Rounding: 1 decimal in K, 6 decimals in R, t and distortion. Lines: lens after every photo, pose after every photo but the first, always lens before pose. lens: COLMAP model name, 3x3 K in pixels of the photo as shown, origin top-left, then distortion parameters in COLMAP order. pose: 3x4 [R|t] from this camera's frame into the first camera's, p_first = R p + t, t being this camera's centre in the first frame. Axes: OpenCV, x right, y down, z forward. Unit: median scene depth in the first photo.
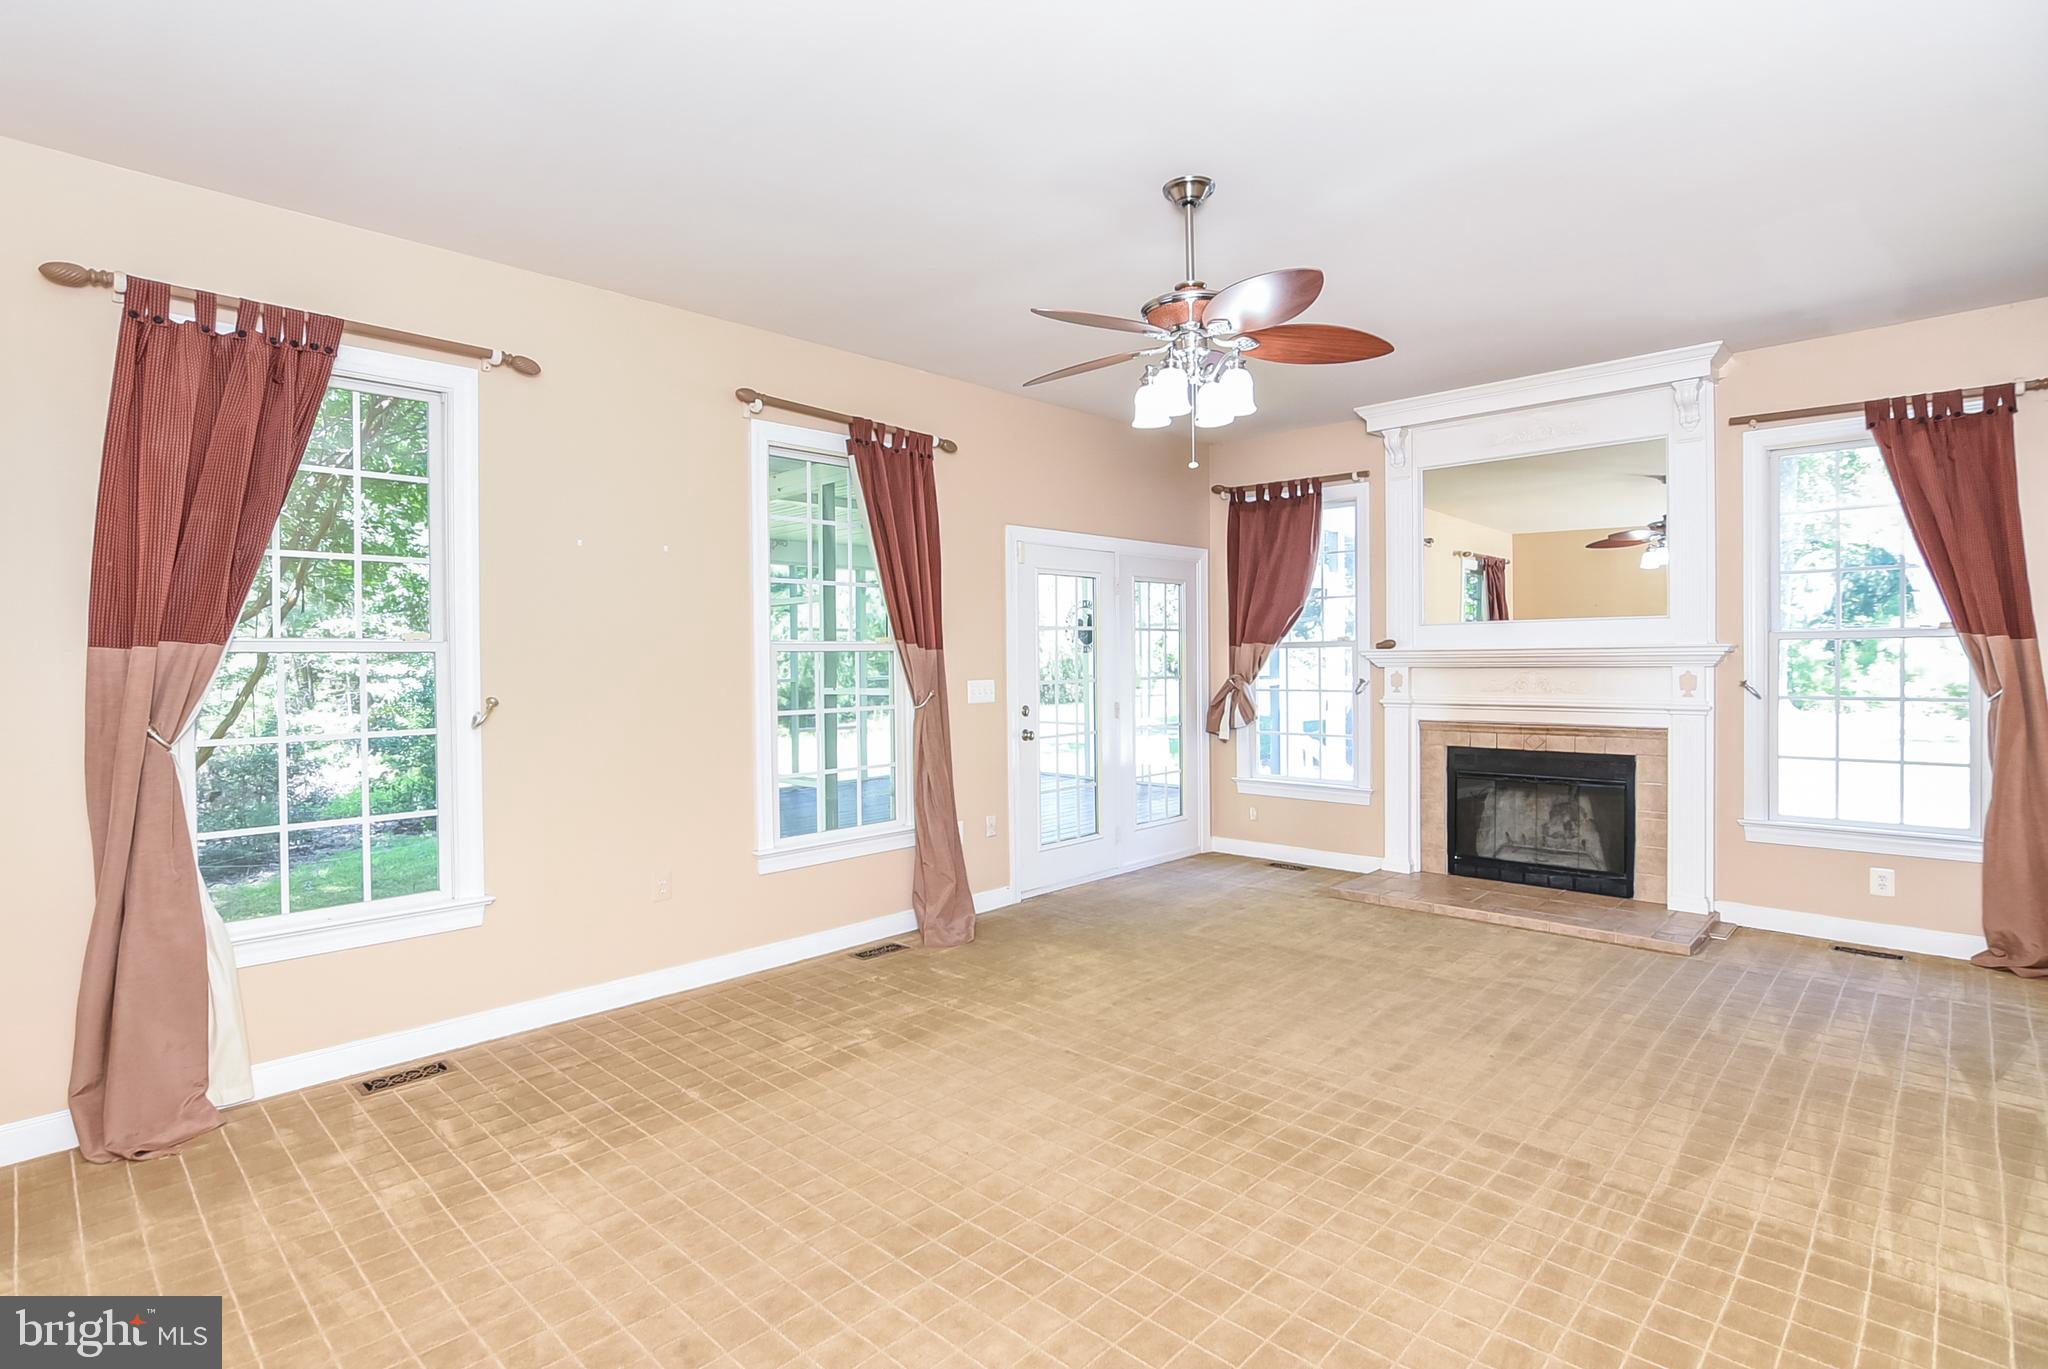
lens RADIAL K [[1027.8, 0, 1019.3], [0, 1027.8, 670.4], [0, 0, 1]] dist [-0.003287, -0.000279]
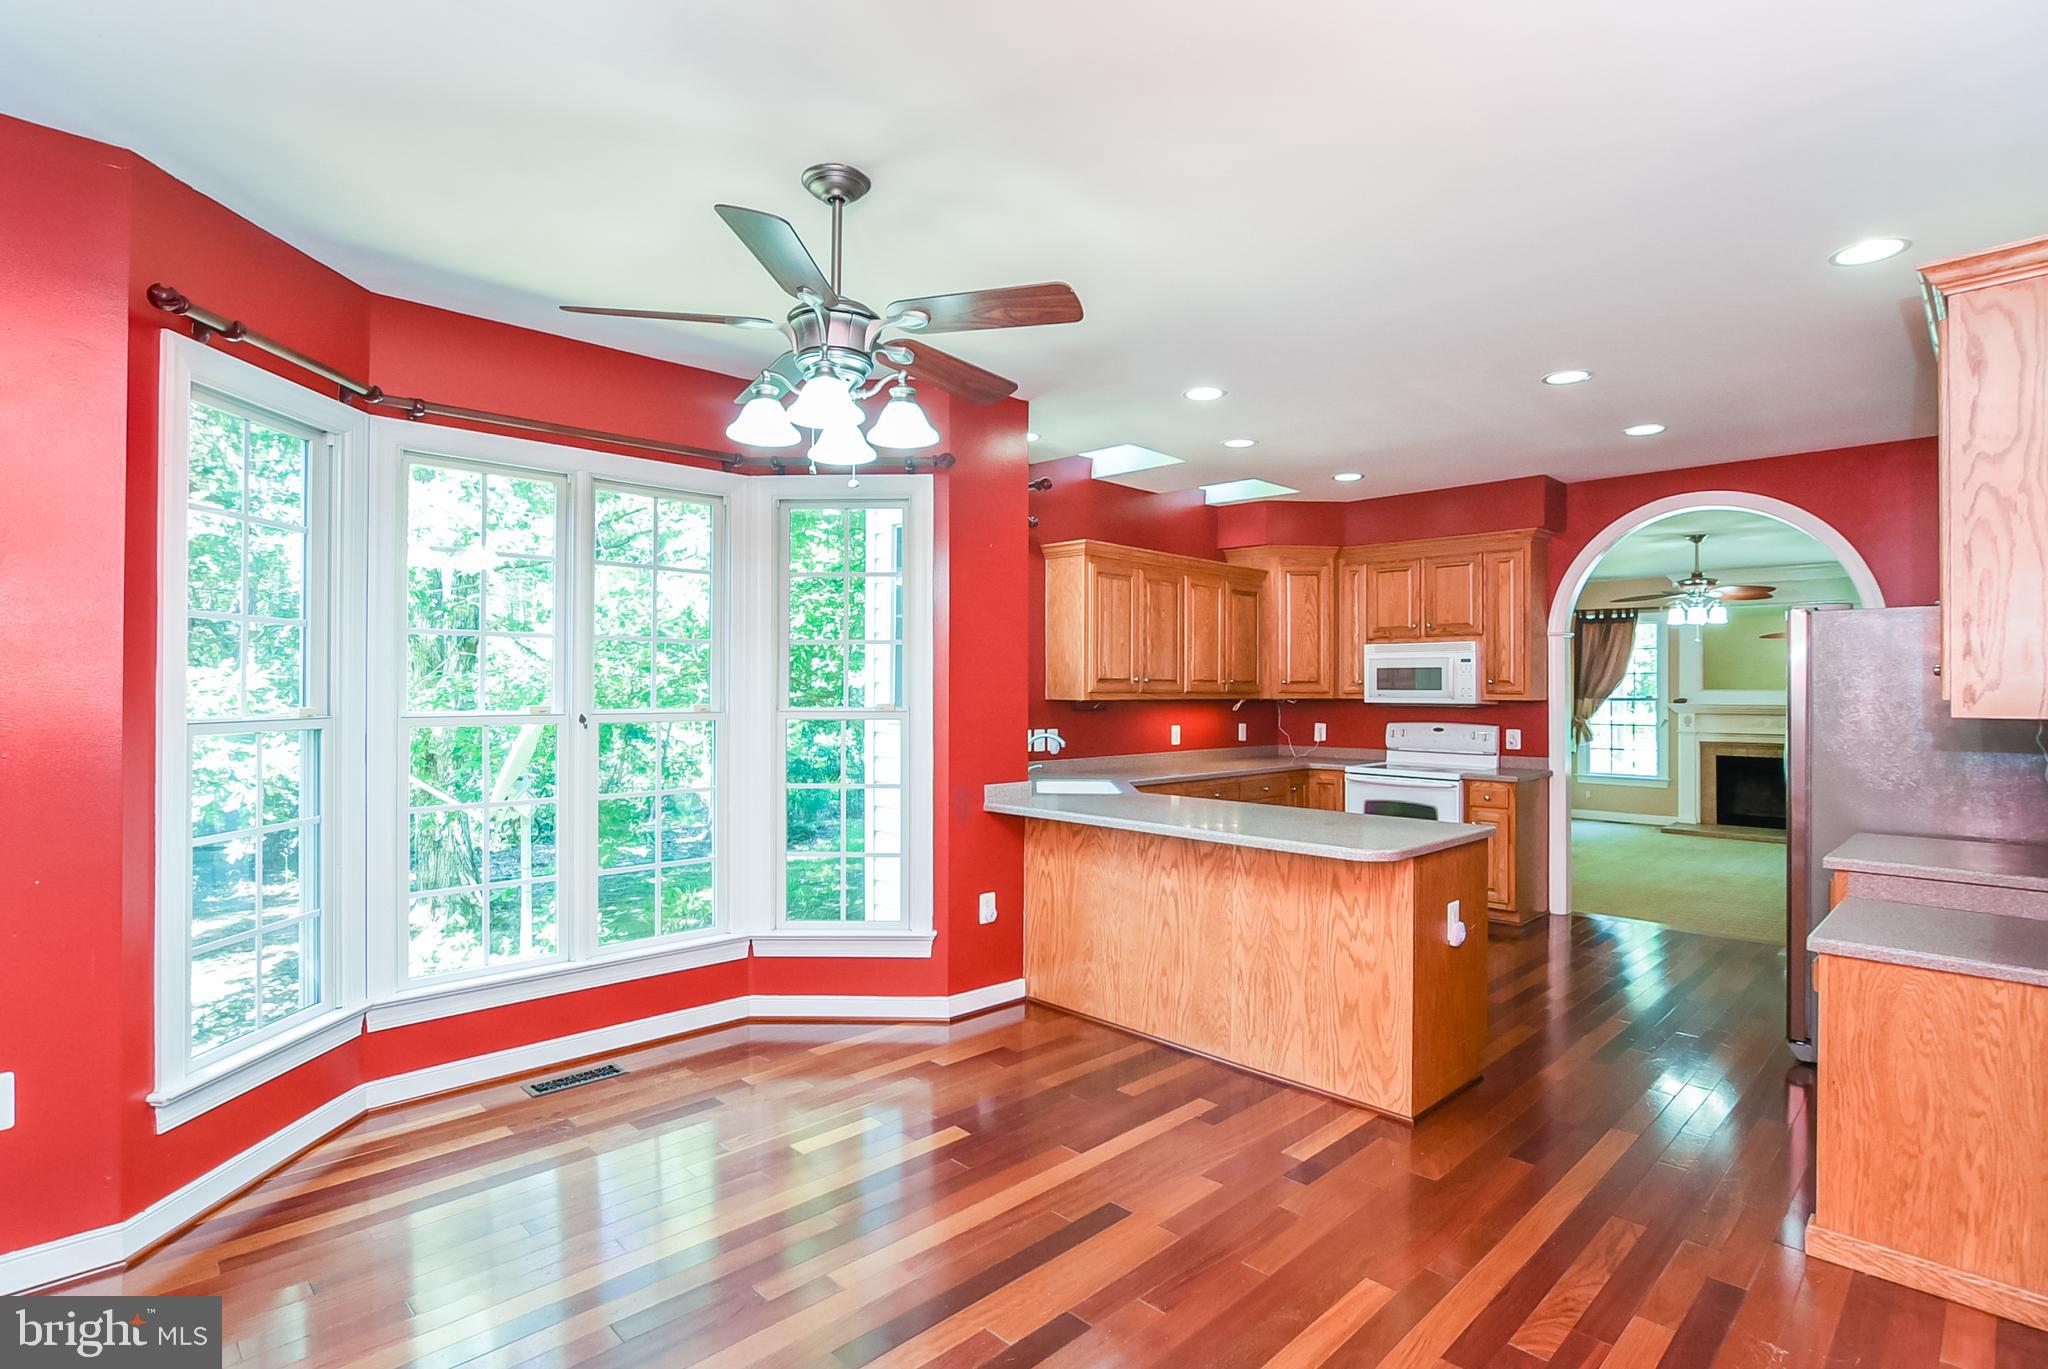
lens RADIAL K [[1002.0, 0, 1033.9], [0, 1002.0, 681.5], [0, 0, 1]] dist [-0.002575, 0.000564]
pose [[0.999822, 0.011962, -0.014594, -0.800764], [-0.012188, 0.999806, -0.015477, -0.018085], [0.014406, 0.015652, 0.999774, -0.840828]]
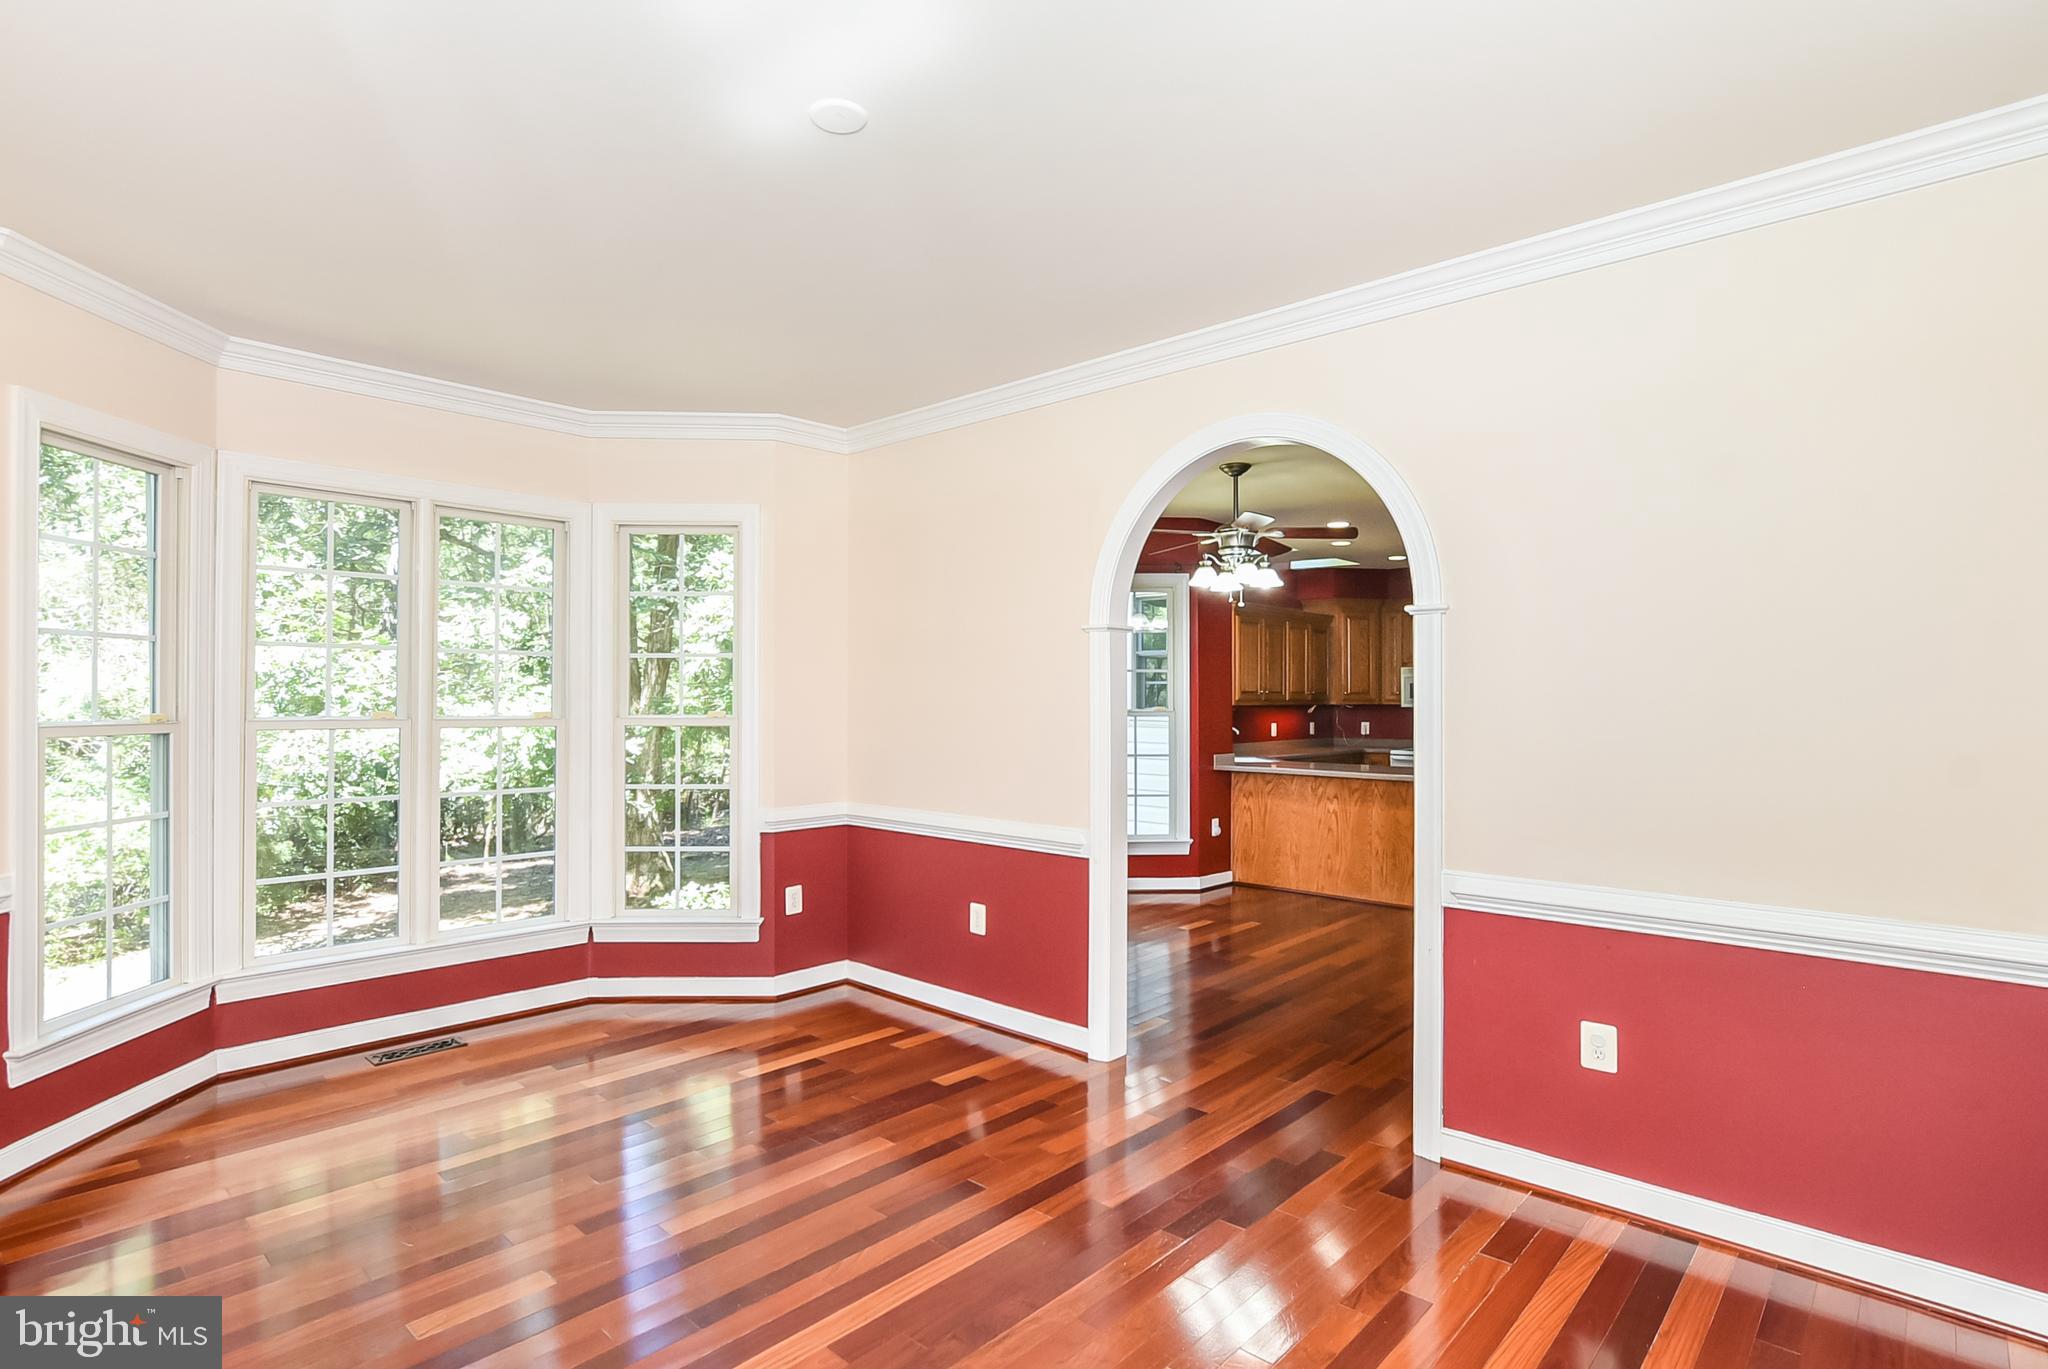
lens RADIAL K [[1044.8, 0, 1024.0], [0, 1044.8, 684.5], [0, 0, 1]] dist [-0.000543, 0.000888]
pose [[0.998930, 0.012695, 0.044472, -1.163016], [-0.011816, 0.999730, -0.019984, -0.011736], [-0.044714, 0.019437, 0.998811, -1.433063]]
